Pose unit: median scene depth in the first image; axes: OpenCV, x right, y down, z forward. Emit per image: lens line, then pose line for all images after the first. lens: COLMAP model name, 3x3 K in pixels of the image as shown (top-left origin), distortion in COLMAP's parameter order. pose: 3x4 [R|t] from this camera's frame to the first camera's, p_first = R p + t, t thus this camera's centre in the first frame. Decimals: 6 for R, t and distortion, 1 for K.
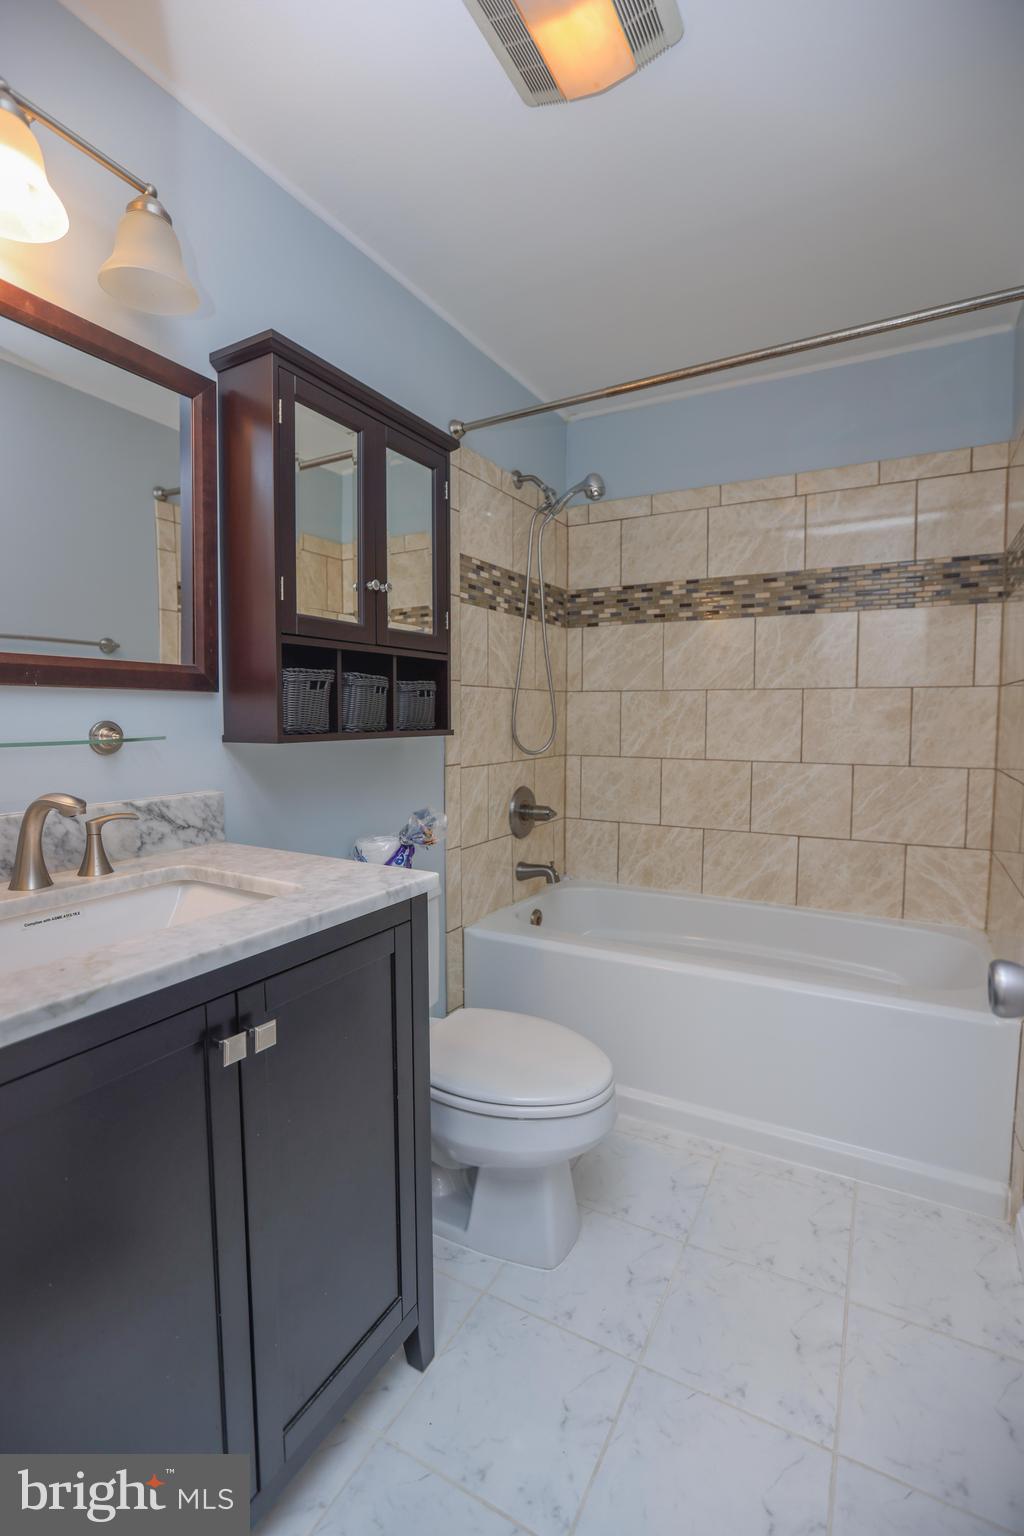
lens RADIAL K [[694.9, 0, 512.0], [0, 694.9, 768.0], [0, 0, 1]] dist [-0.052003, 0.017477]
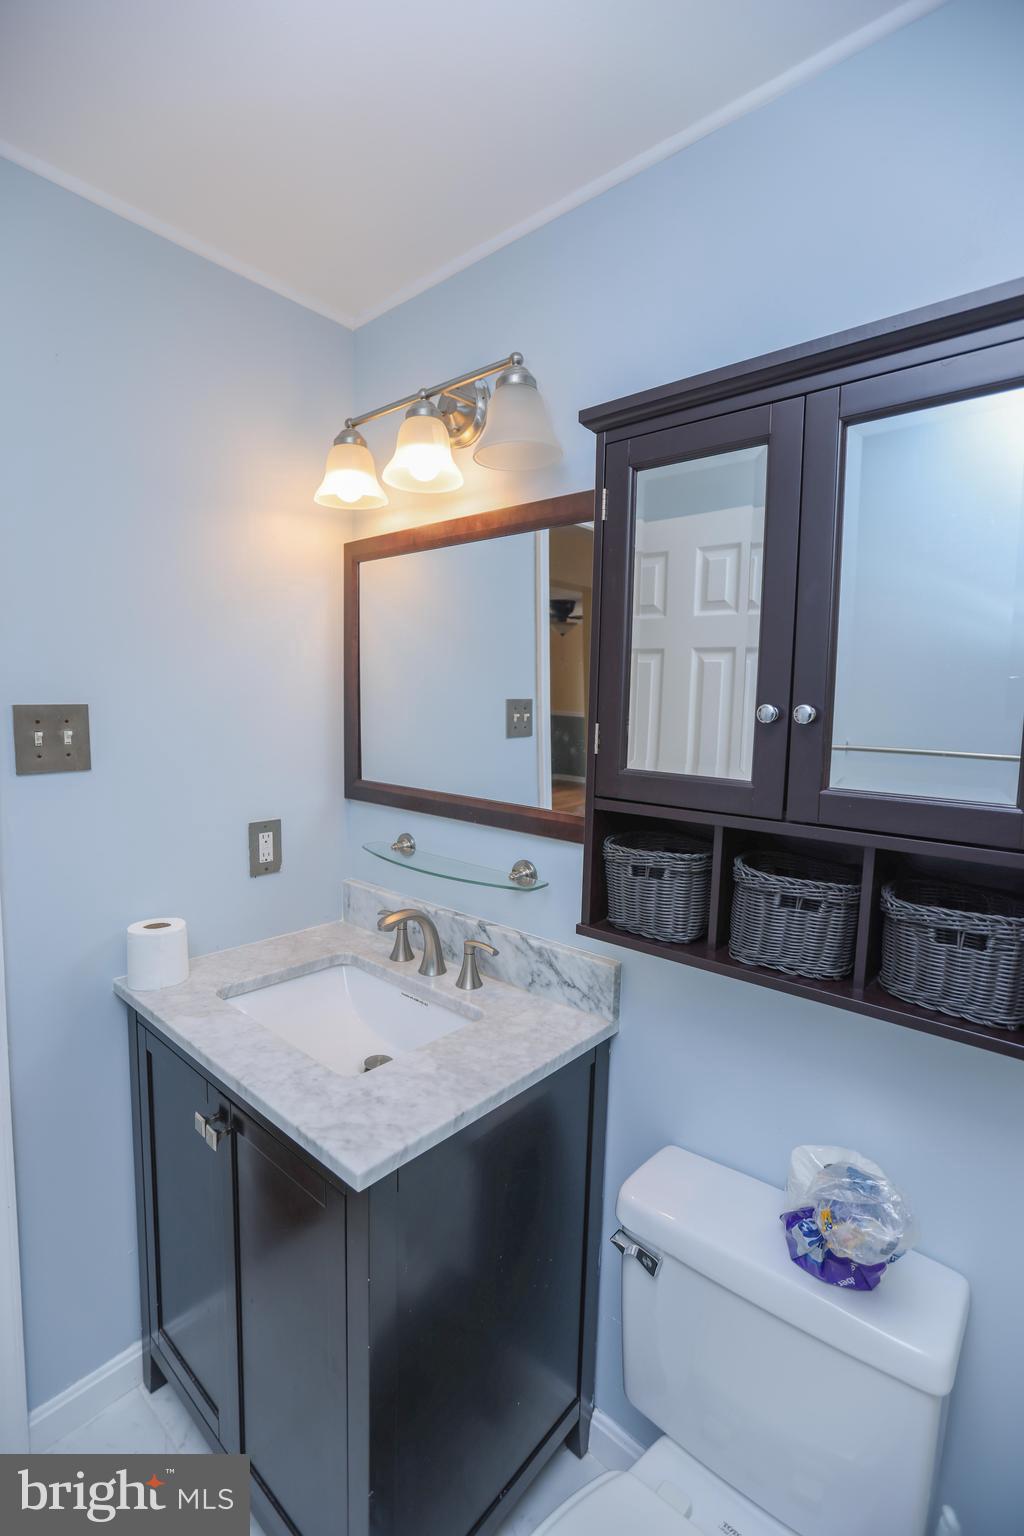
lens RADIAL K [[694.9, 0, 512.0], [0, 694.9, 768.0], [0, 0, 1]] dist [-0.052003, 0.017477]
pose [[-0.206981, 0.084440, -0.974694, 0.448572], [-0.106037, 0.988463, 0.108150, -0.307698], [0.972582, 0.125738, -0.195640, 1.083726]]
